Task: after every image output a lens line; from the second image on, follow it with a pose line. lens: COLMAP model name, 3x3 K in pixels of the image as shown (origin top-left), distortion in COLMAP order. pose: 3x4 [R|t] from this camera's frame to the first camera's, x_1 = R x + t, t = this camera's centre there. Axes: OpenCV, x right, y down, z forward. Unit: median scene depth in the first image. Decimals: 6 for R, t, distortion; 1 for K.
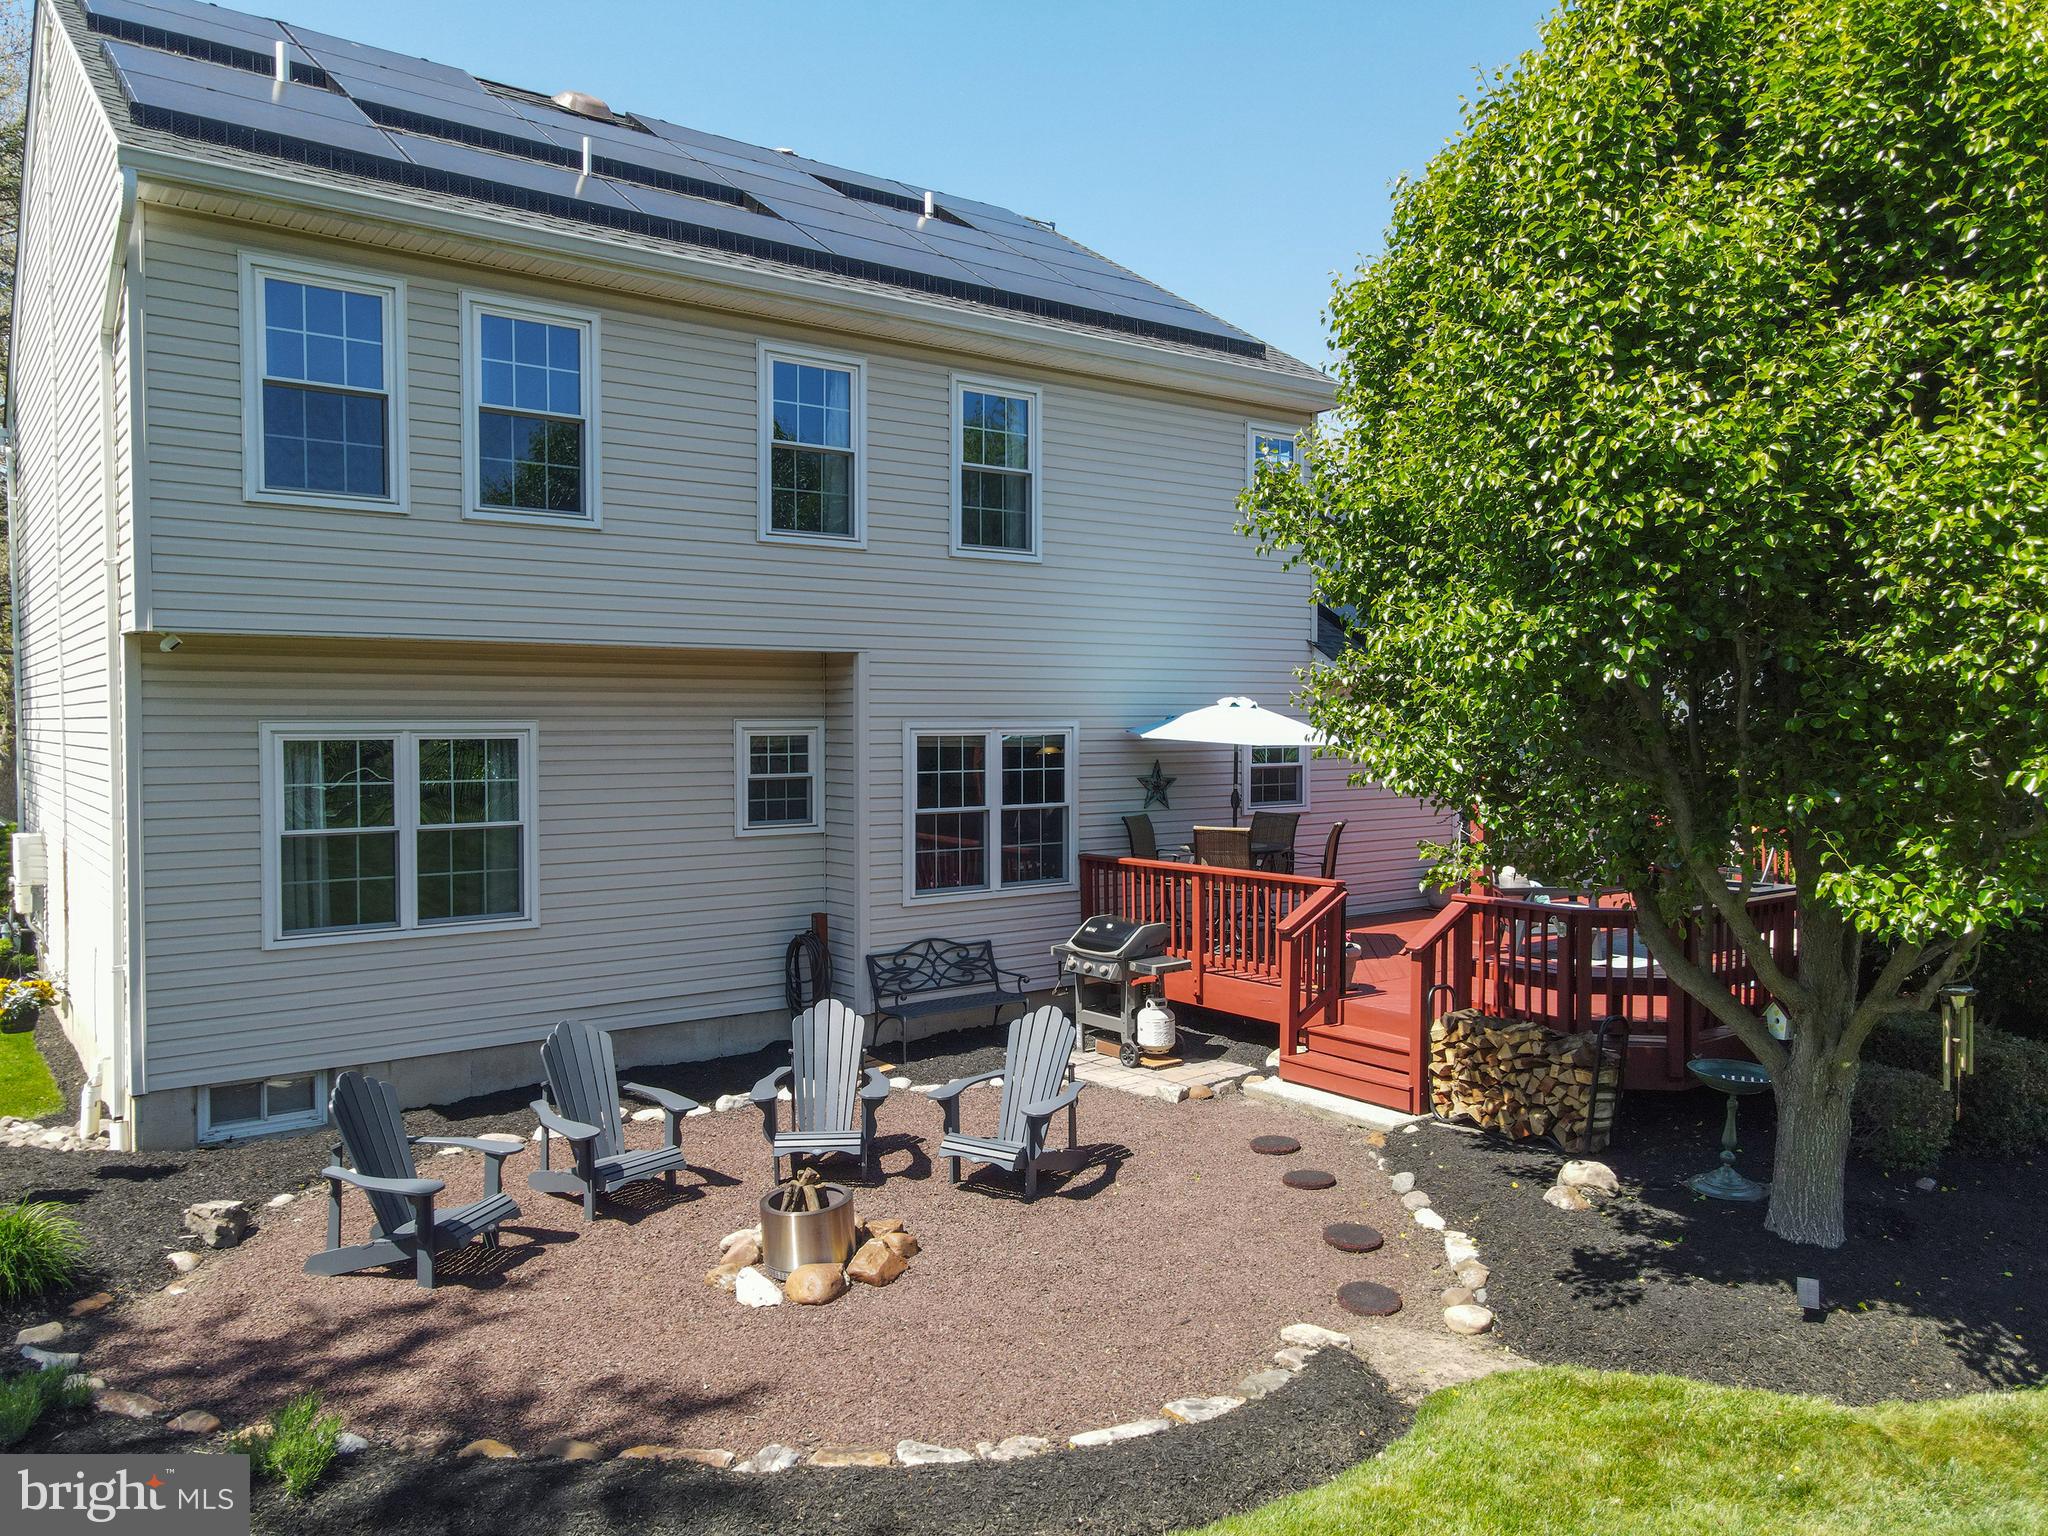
lens RADIAL K [[1488.1, 0, 1023.9], [0, 1488.1, 771.6], [0, 0, 1]] dist [0.021893, -0.002194]
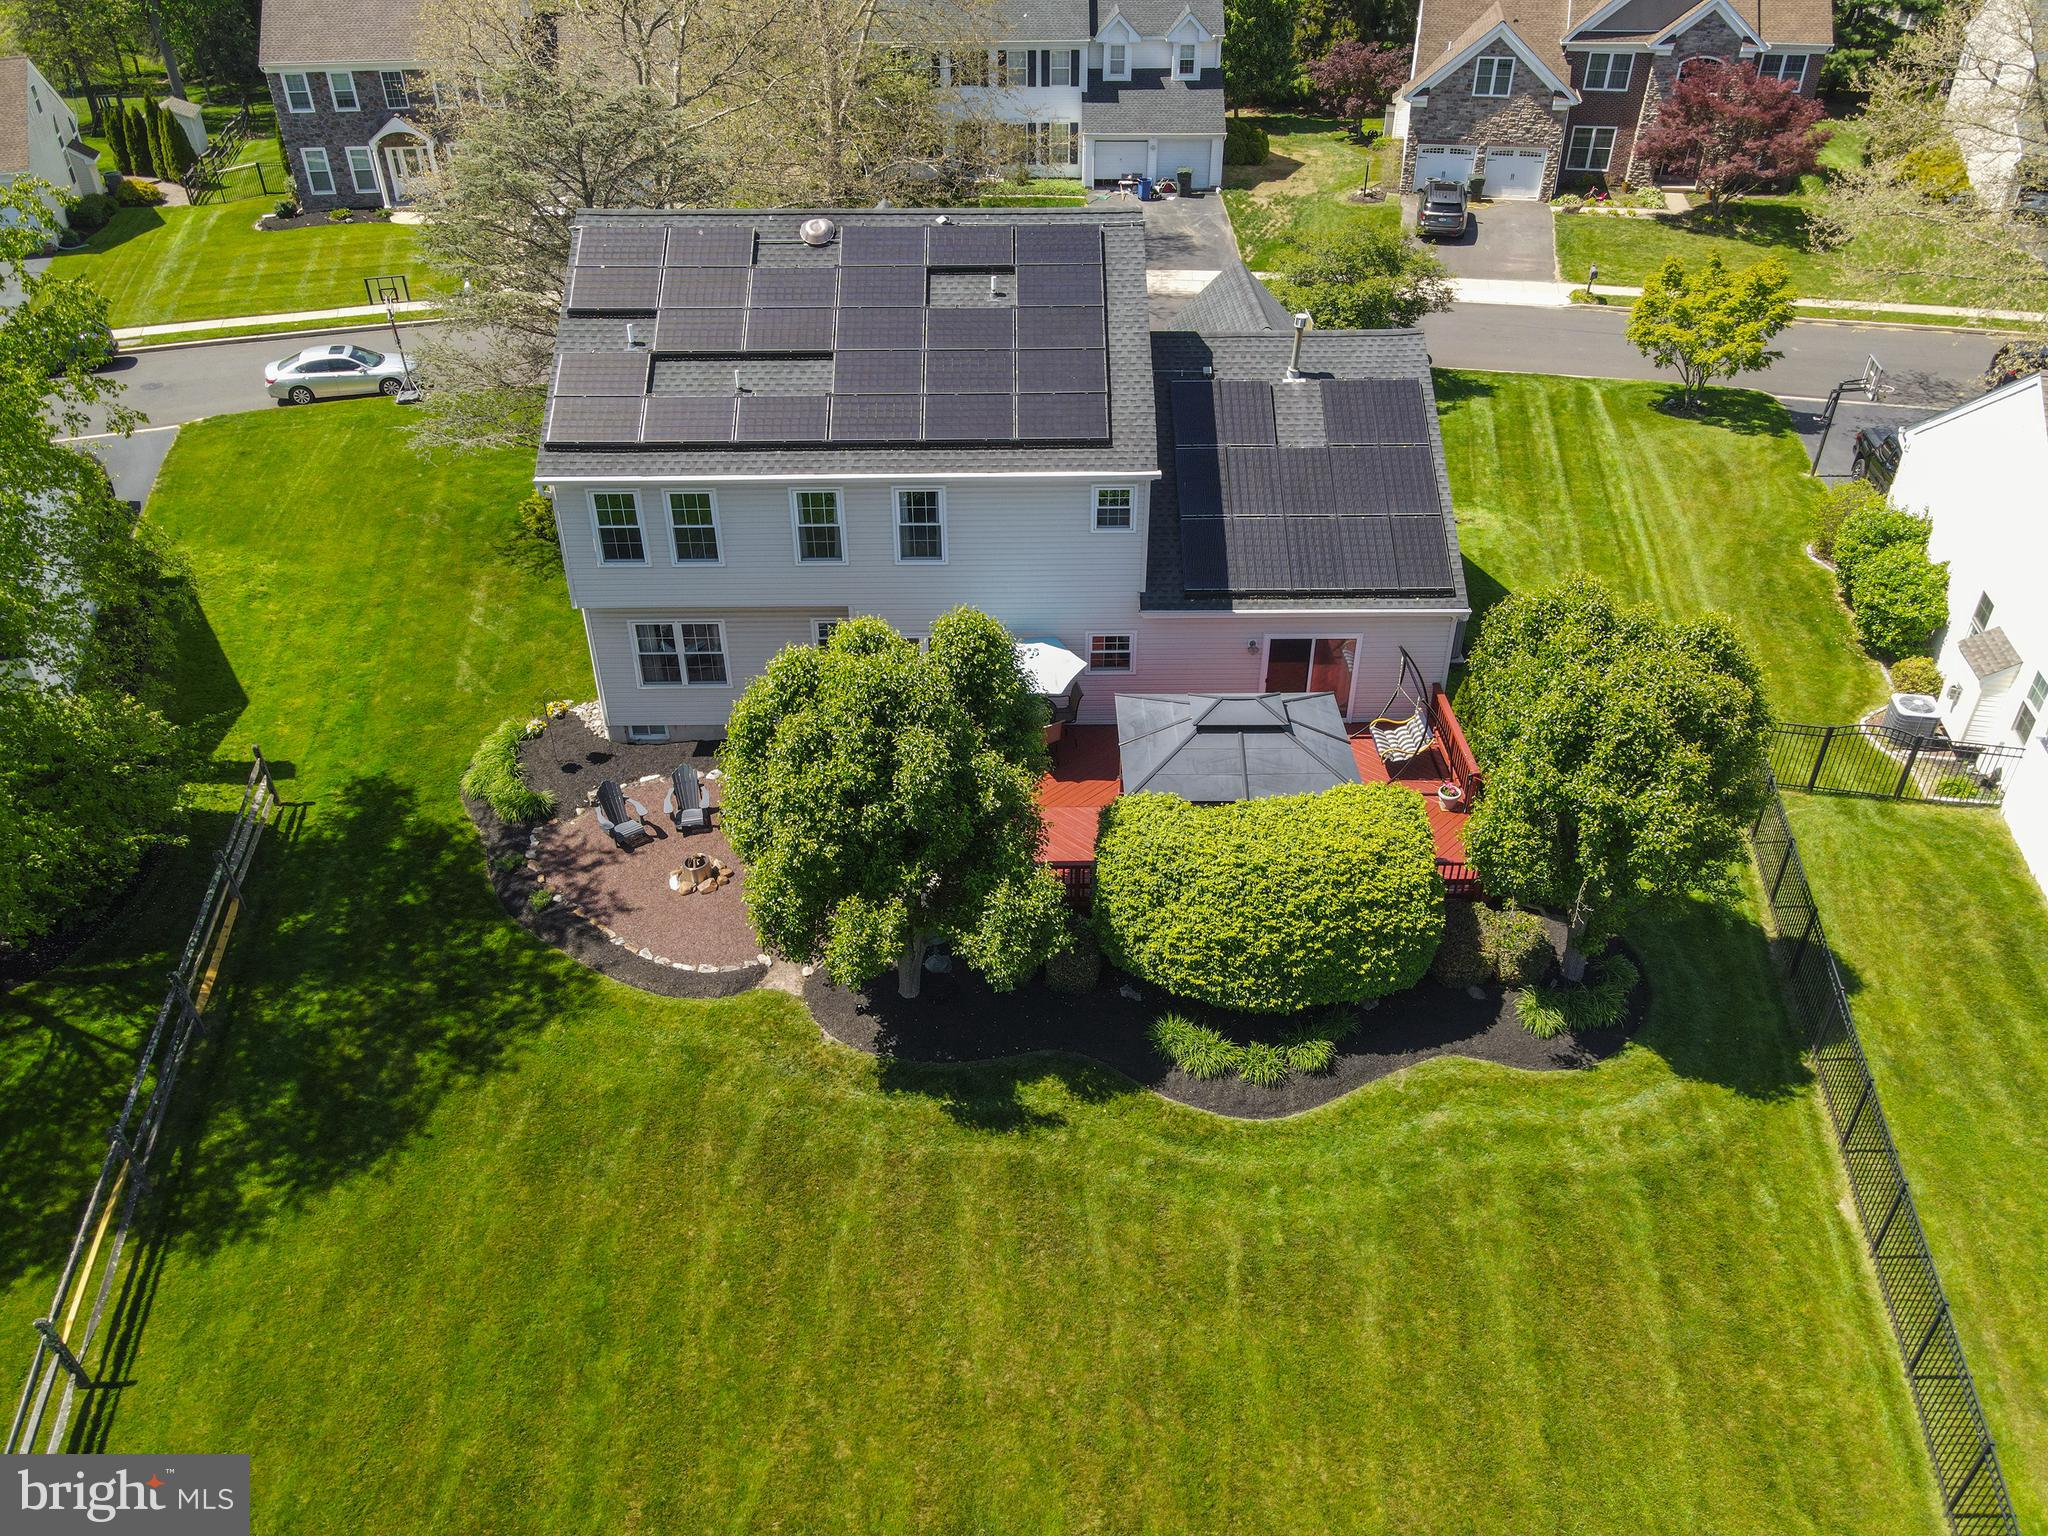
lens RADIAL K [[1484.5, 0, 1024.0], [0, 1484.5, 768.0], [0, 0, 1]] dist [0.014240, 0.009949]
pose [[0.803708, 0.333856, -0.492538, 1.558580], [-0.018348, 0.841273, 0.540299, -1.318265], [0.594741, -0.425205, 0.682264, -0.582762]]
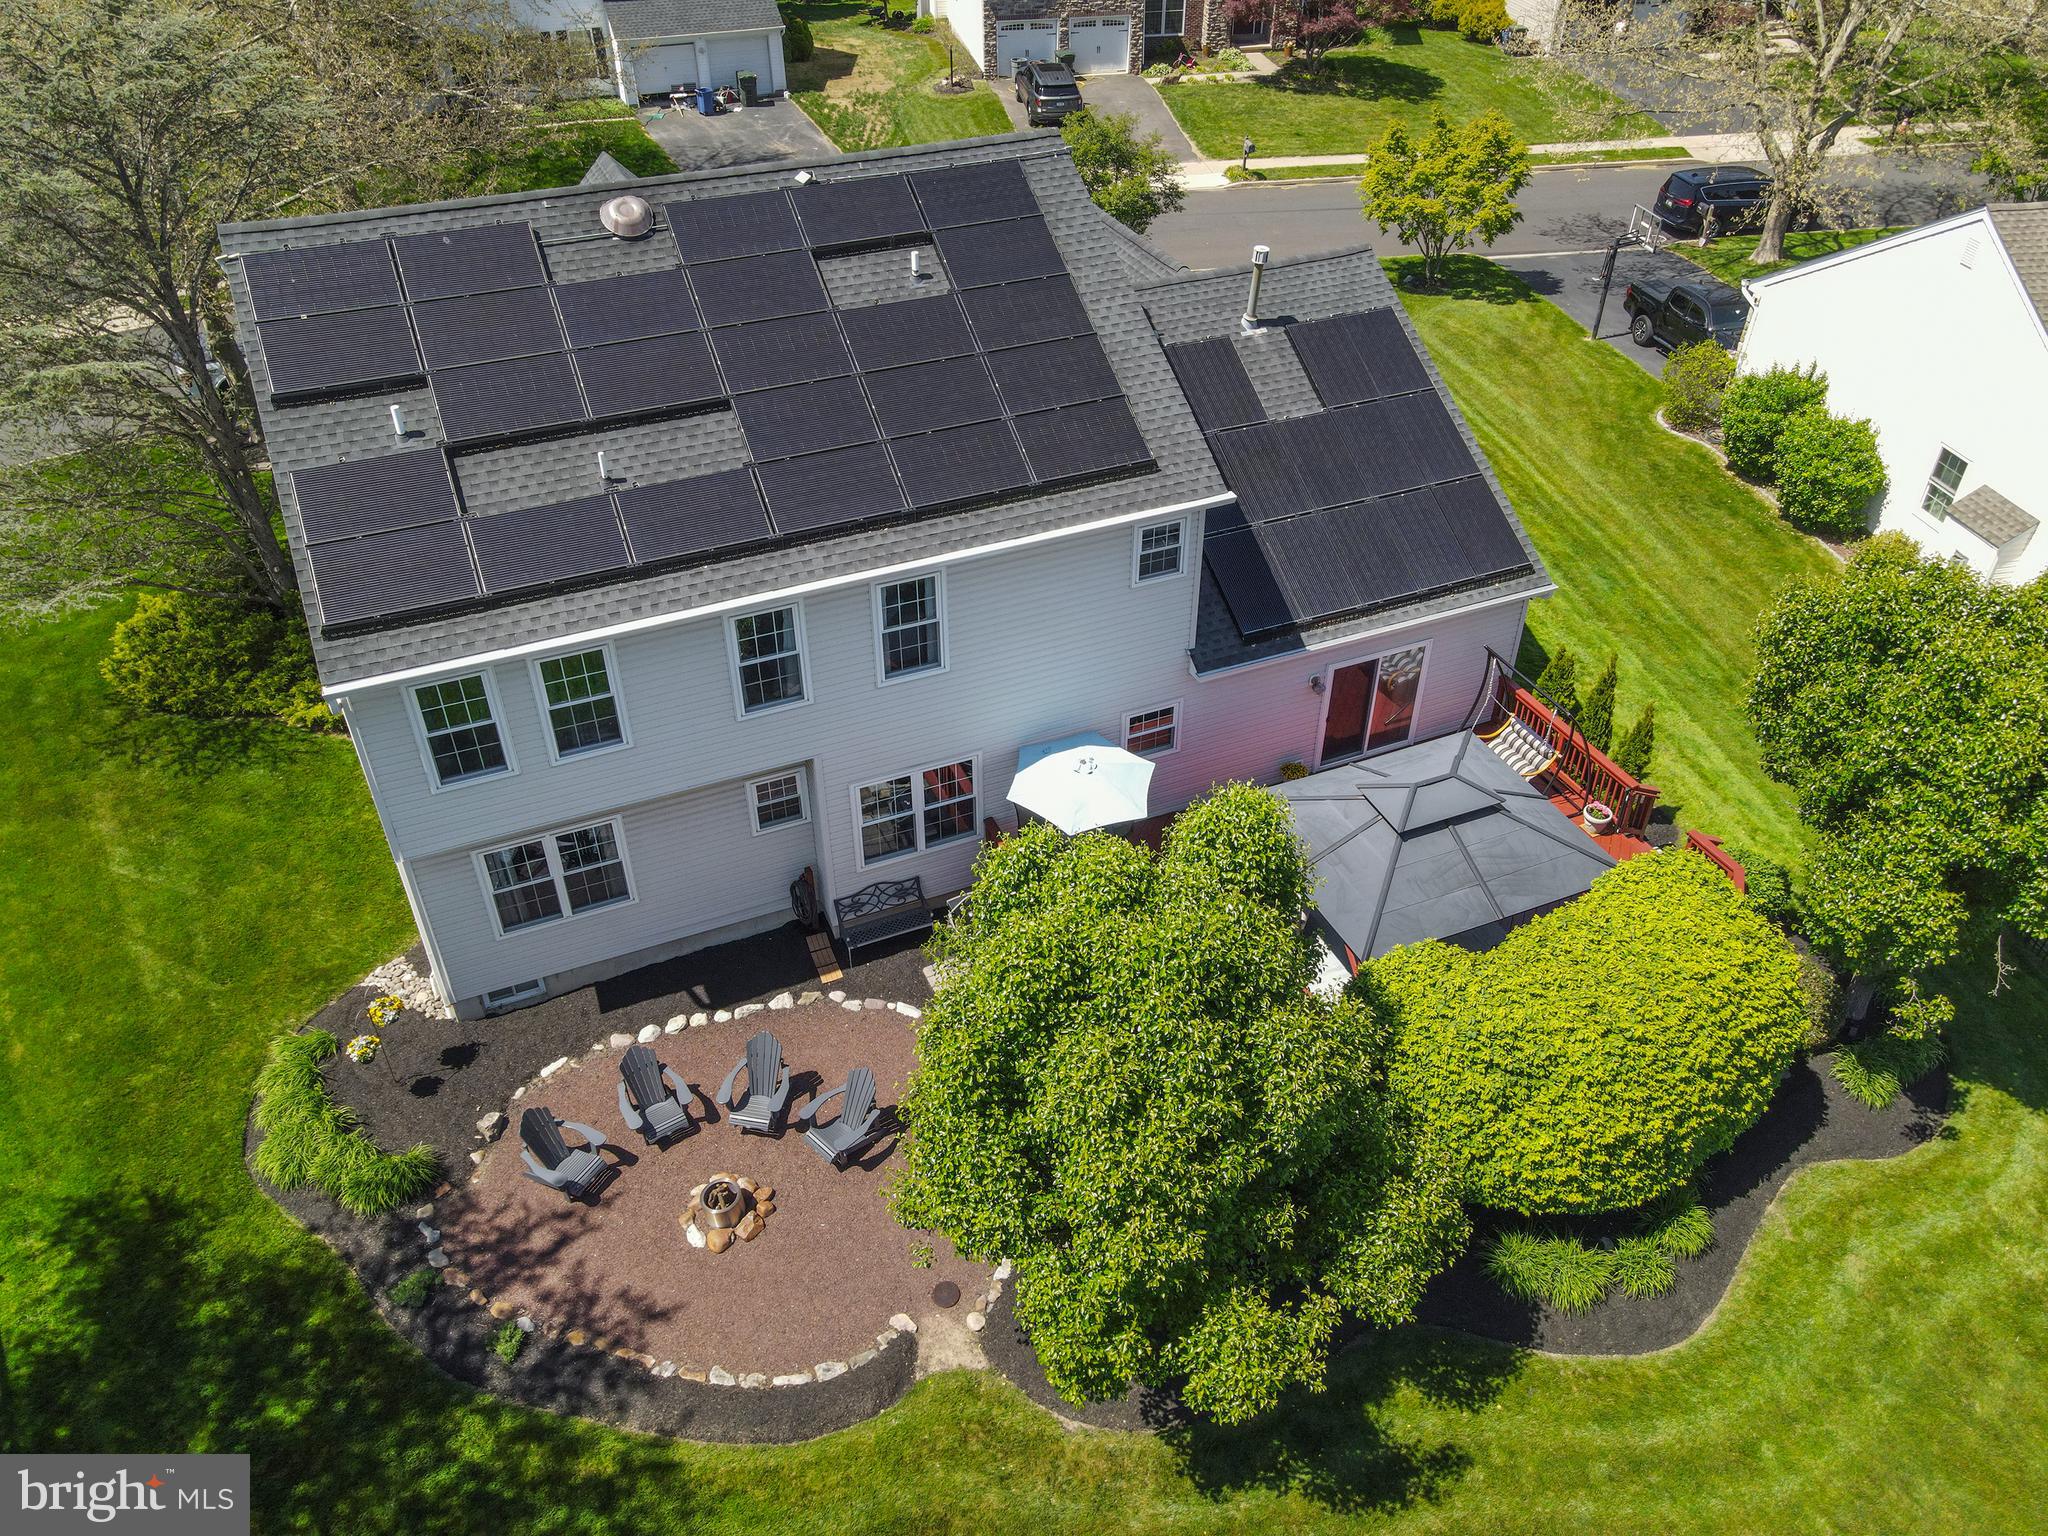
lens RADIAL K [[1484.5, 0, 1024.0], [0, 1484.5, 768.0], [0, 0, 1]] dist [0.014240, 0.009949]
pose [[0.971419, 0.144526, -0.188300, 0.479347], [-0.006847, 0.810006, 0.586382, -1.186414], [0.237271, -0.568334, 0.787845, -0.220060]]
